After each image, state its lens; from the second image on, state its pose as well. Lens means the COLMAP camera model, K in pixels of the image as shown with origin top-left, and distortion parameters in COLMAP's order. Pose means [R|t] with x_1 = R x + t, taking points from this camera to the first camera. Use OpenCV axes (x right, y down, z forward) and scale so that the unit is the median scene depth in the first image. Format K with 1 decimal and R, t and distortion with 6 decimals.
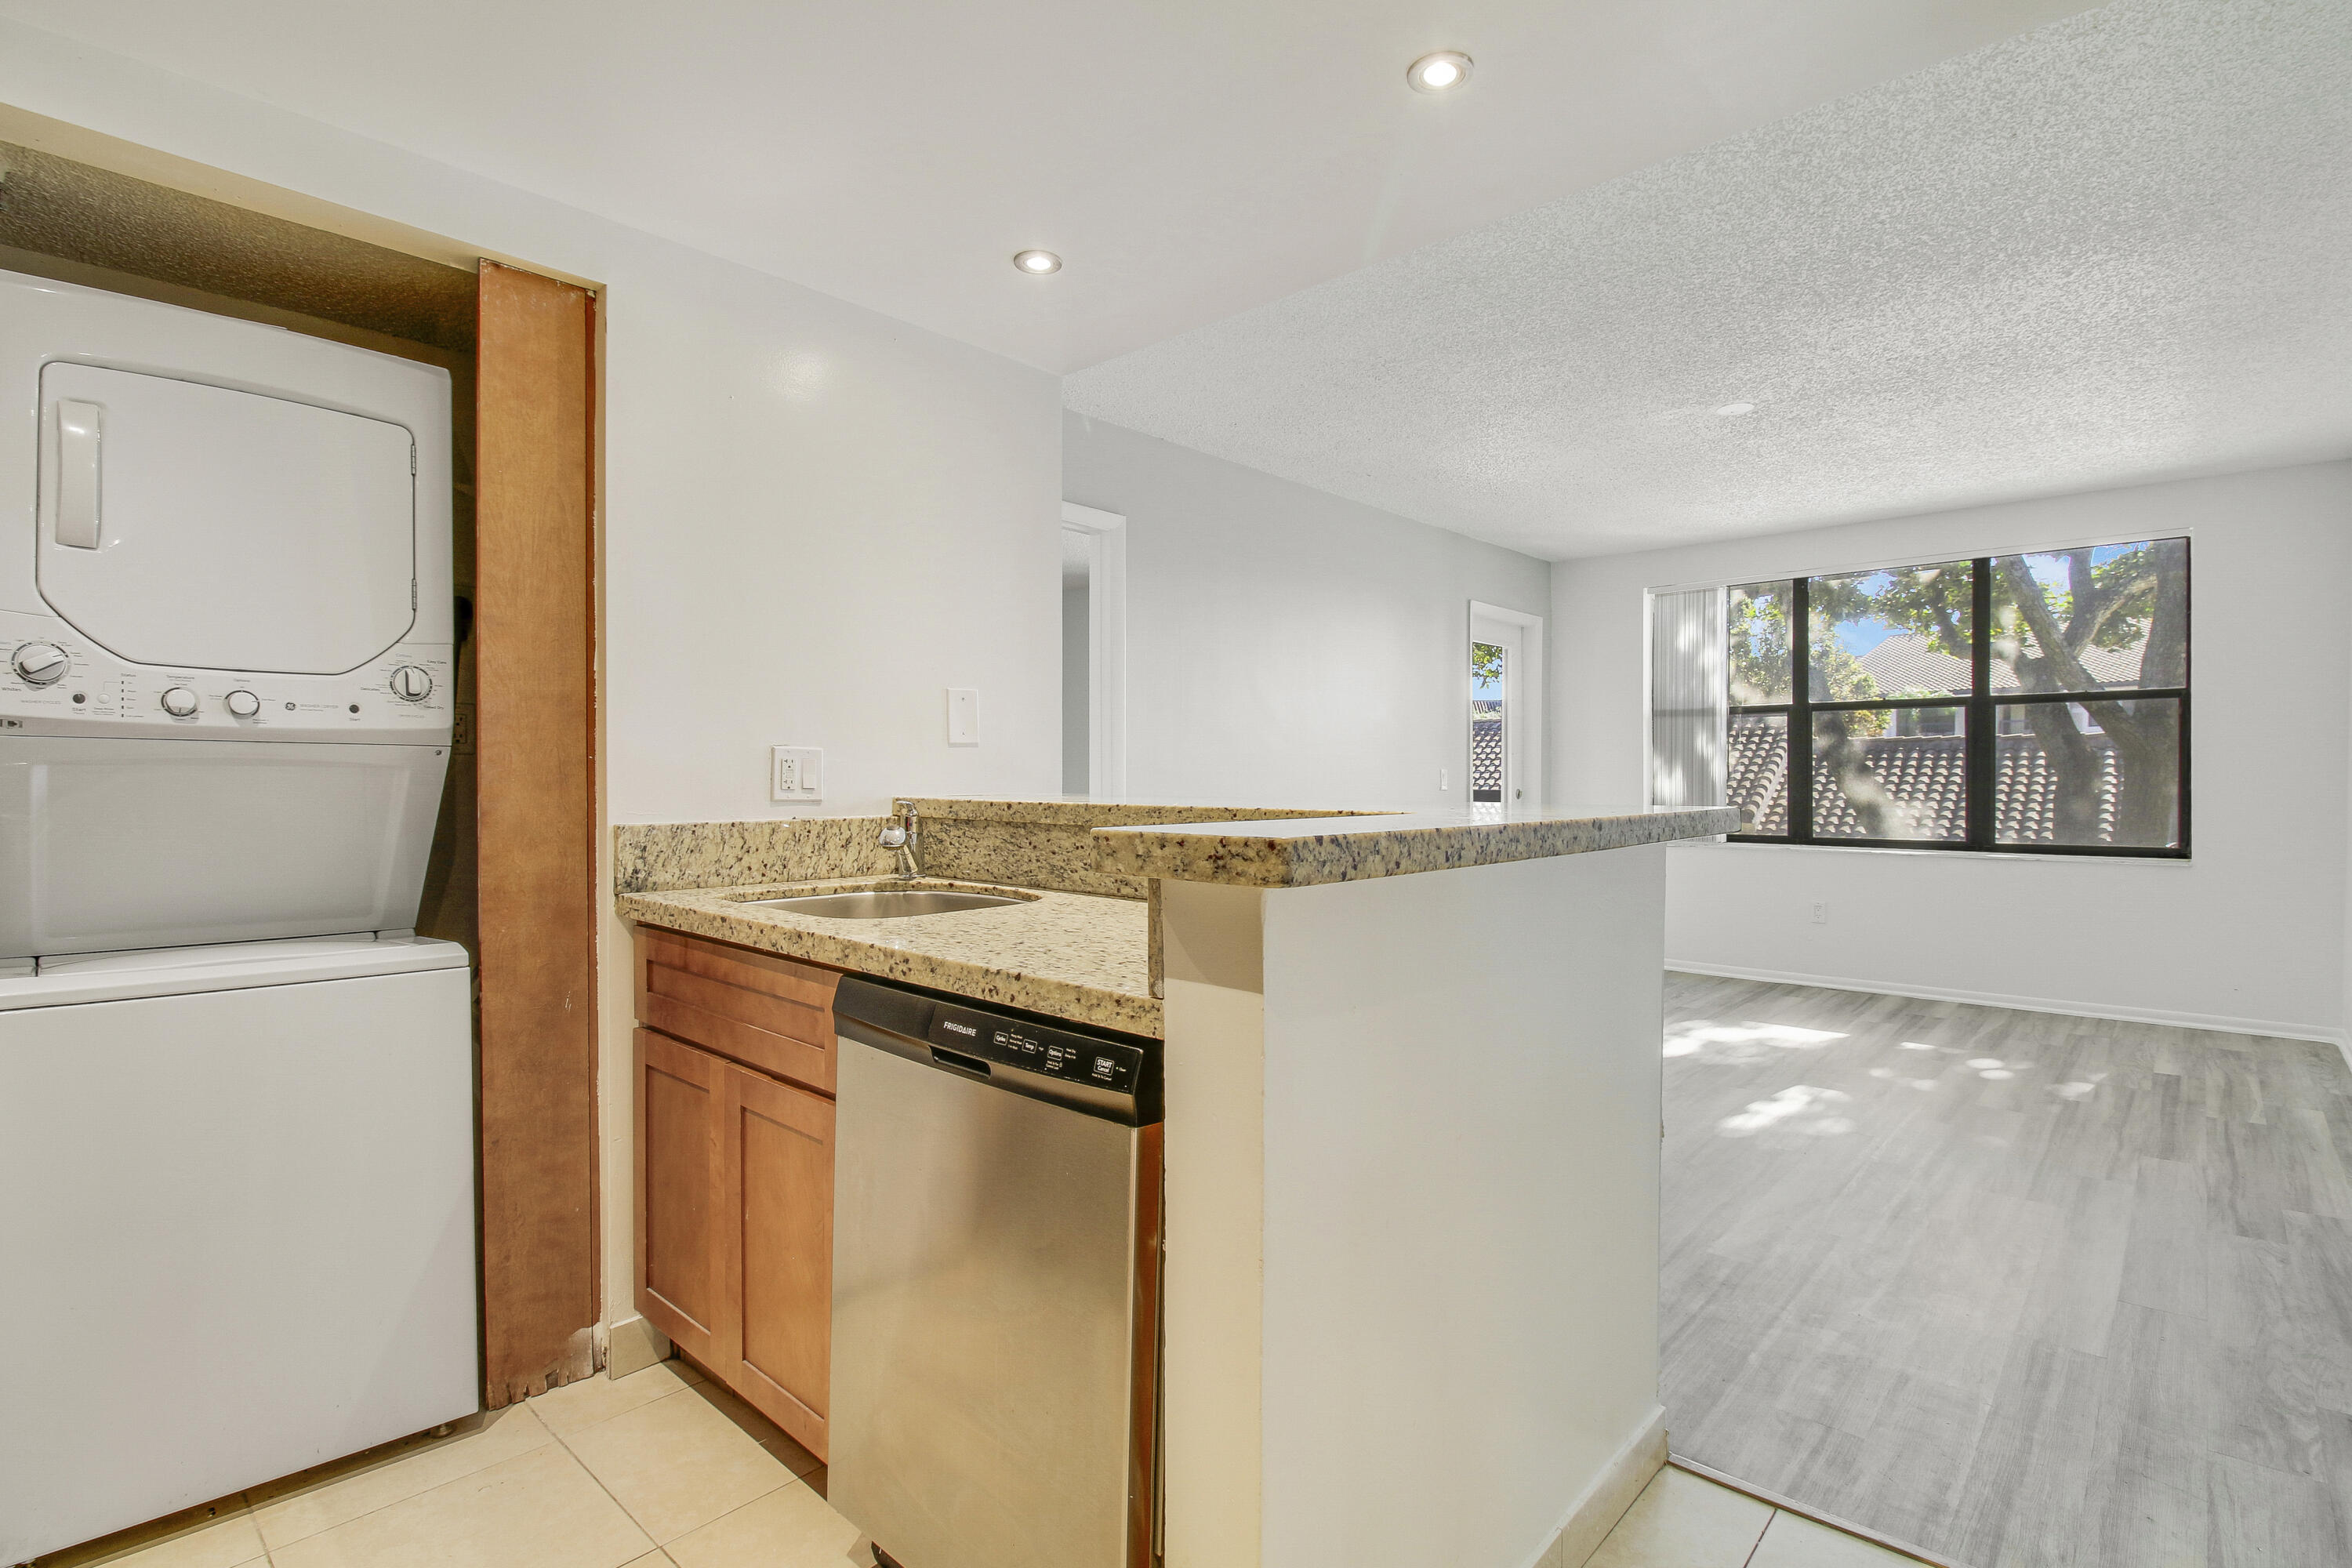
lens RADIAL K [[1115.1, 0, 1193.1], [0, 1115.1, 769.0], [0, 0, 1]] dist [-0.001759, -0.010884]
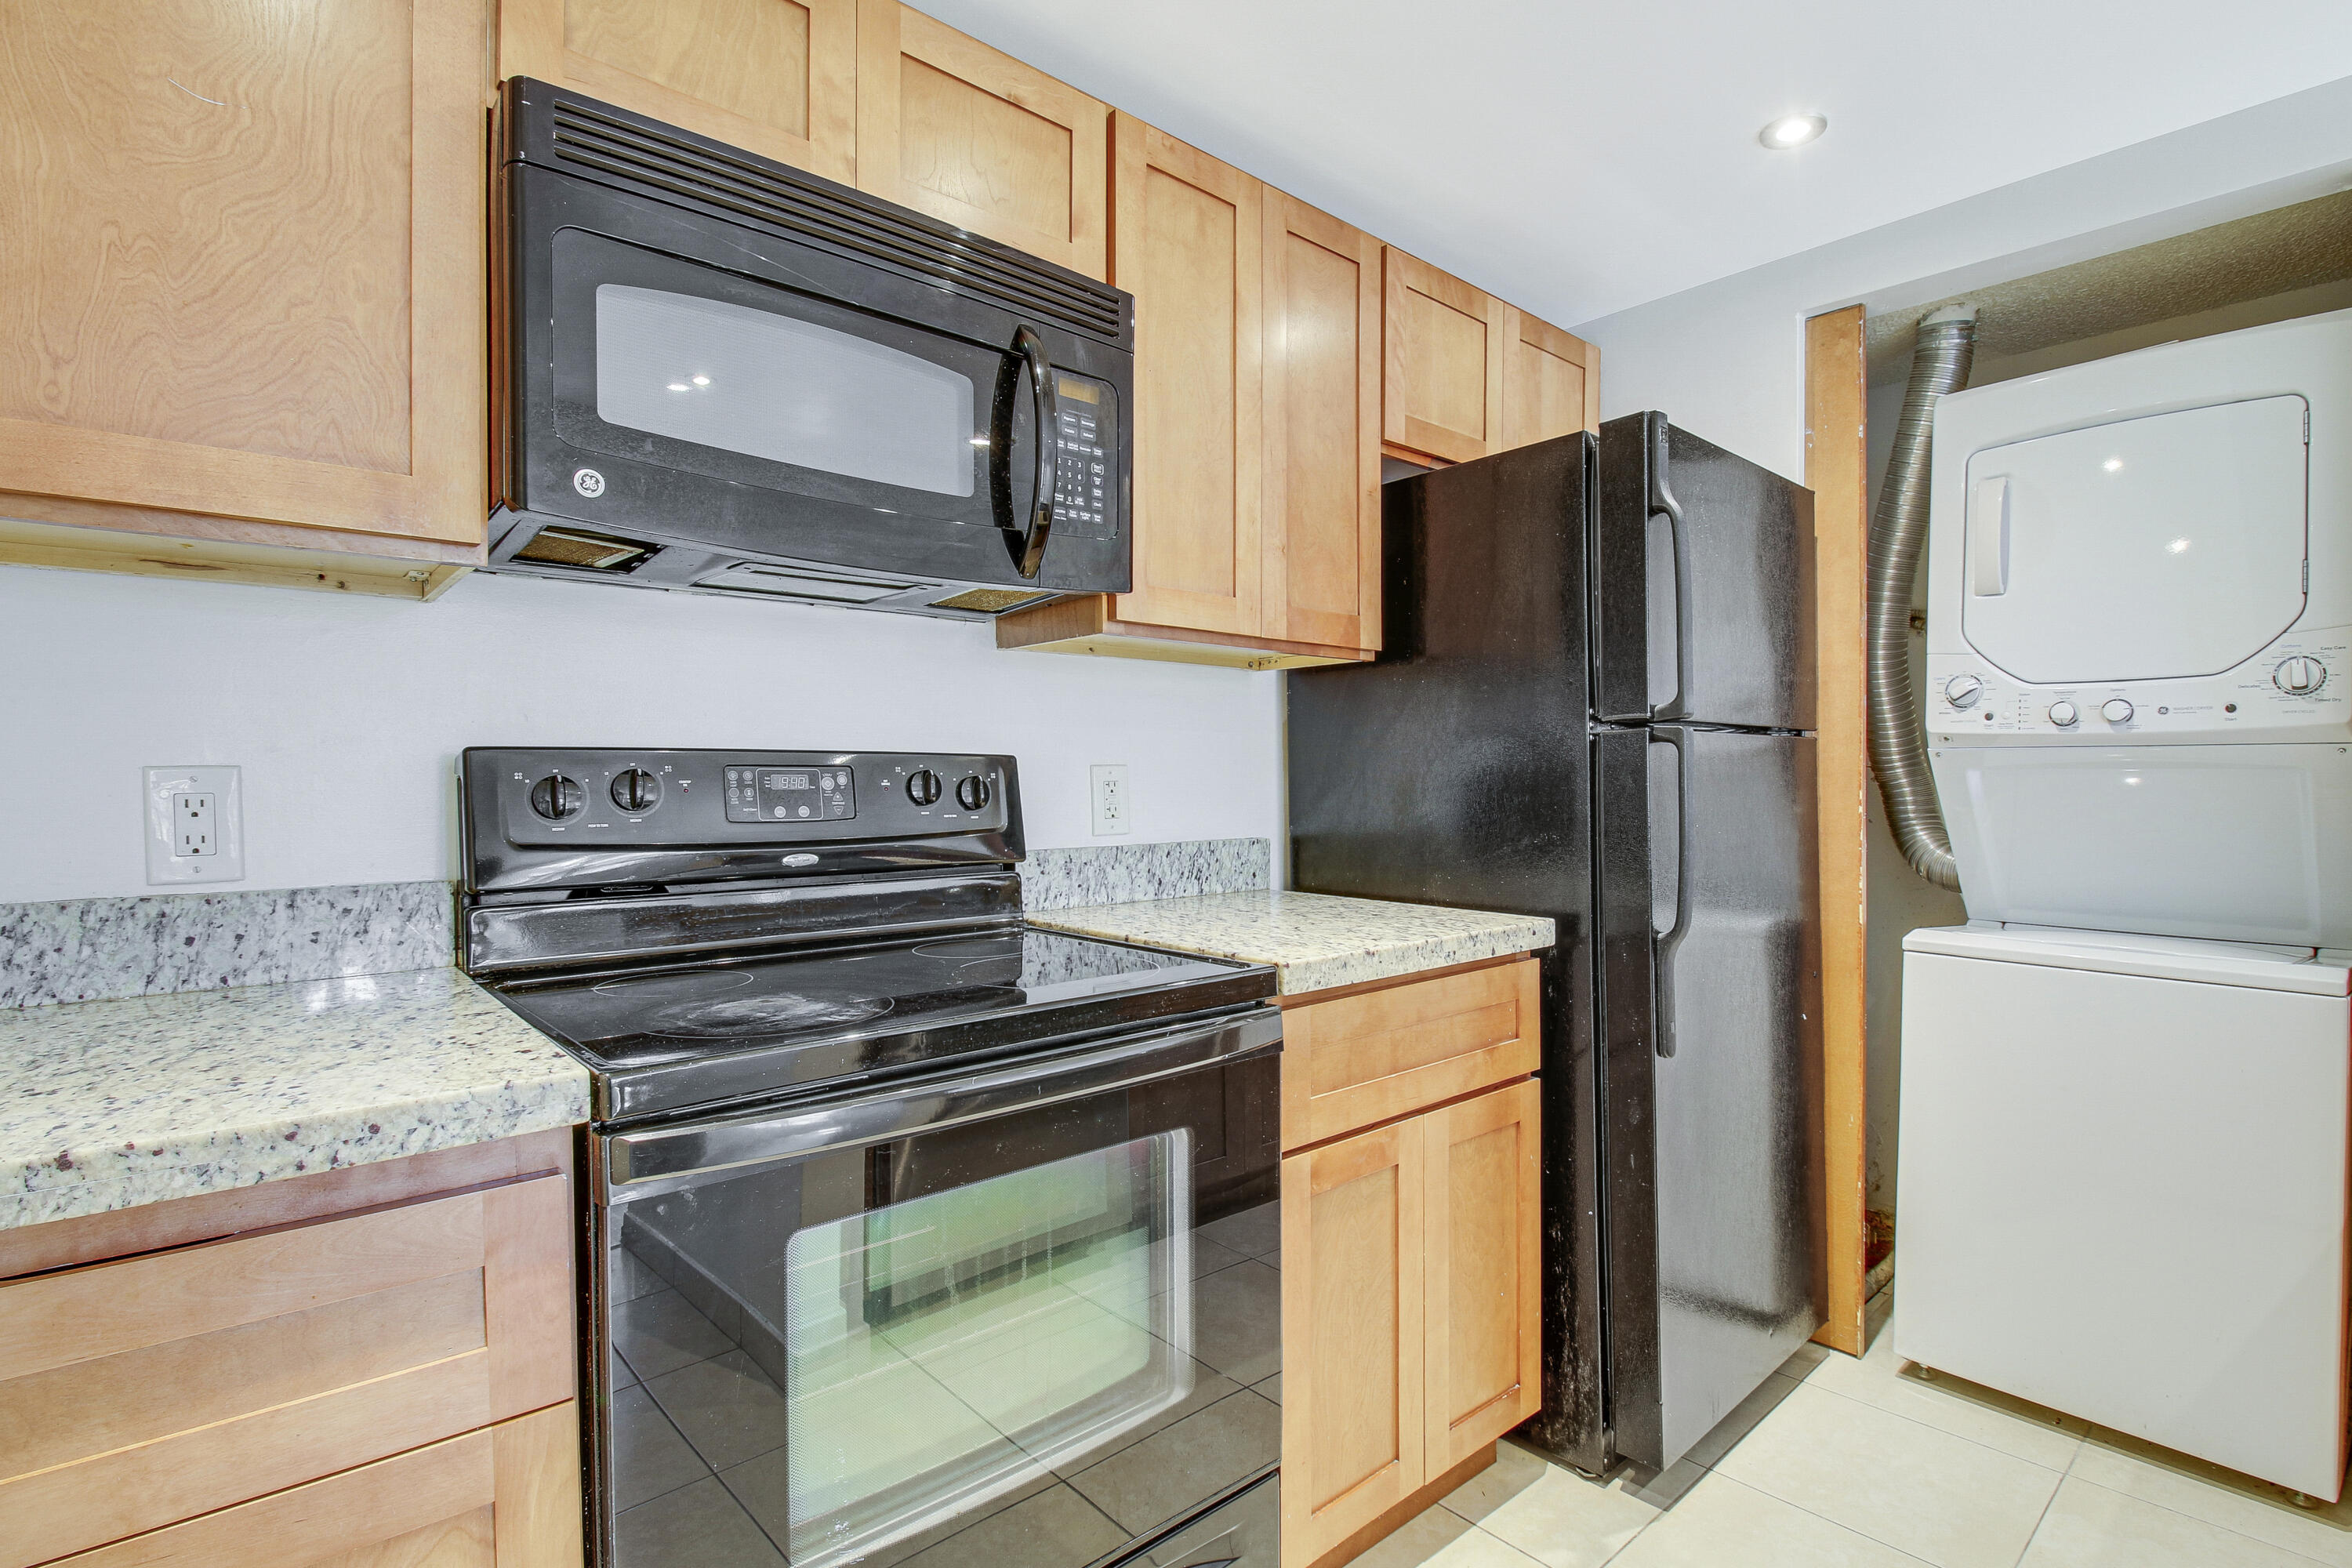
lens RADIAL K [[1115.1, 0, 1200.2], [0, 1115.1, 790.4], [0, 0, 1]] dist [-0.001759, -0.010884]
pose [[-0.119921, 0.013120, -0.992697, 0.247694], [0.008749, 0.999888, 0.012158, -0.001659], [0.992745, -0.007227, -0.120022, 0.173480]]
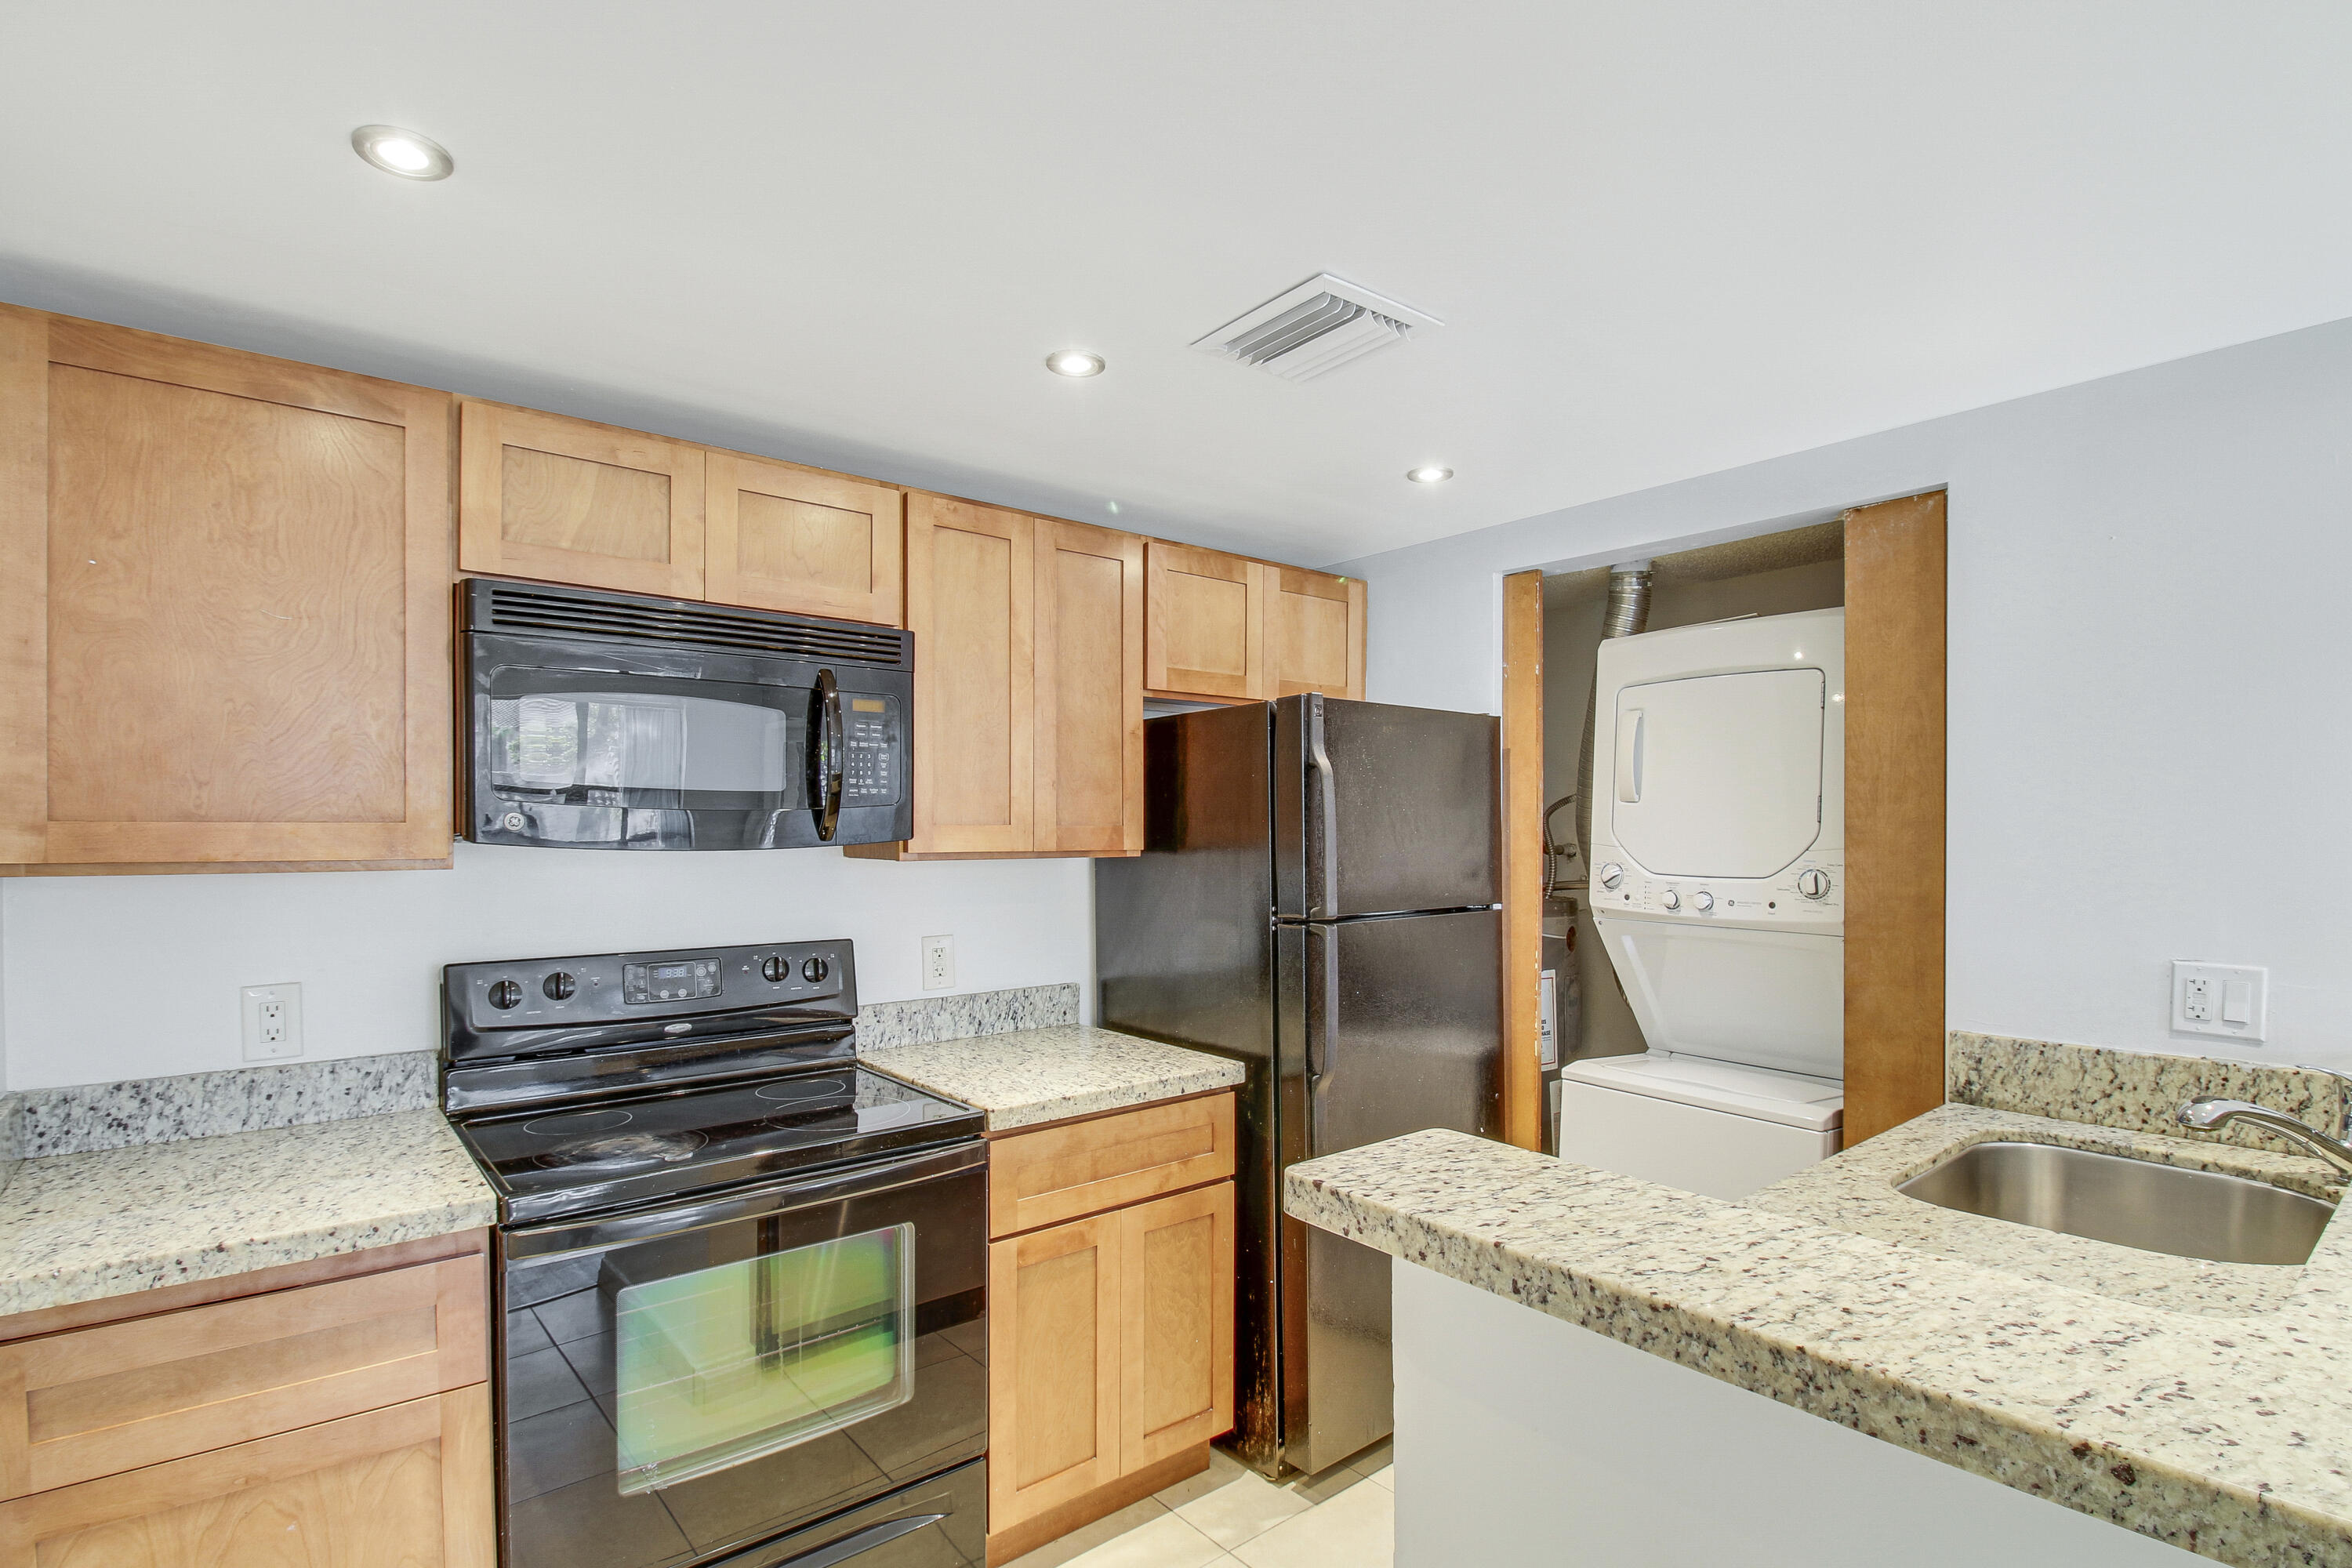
lens RADIAL K [[1115.1, 0, 1189.5], [0, 1115.1, 838.5], [0, 0, 1]] dist [-0.001759, -0.010884]
pose [[-0.150057, 0.005429, -0.988662, 0.481083], [0.006619, 0.999968, 0.004486, -0.111571], [0.988655, -0.005871, -0.150088, 0.419683]]
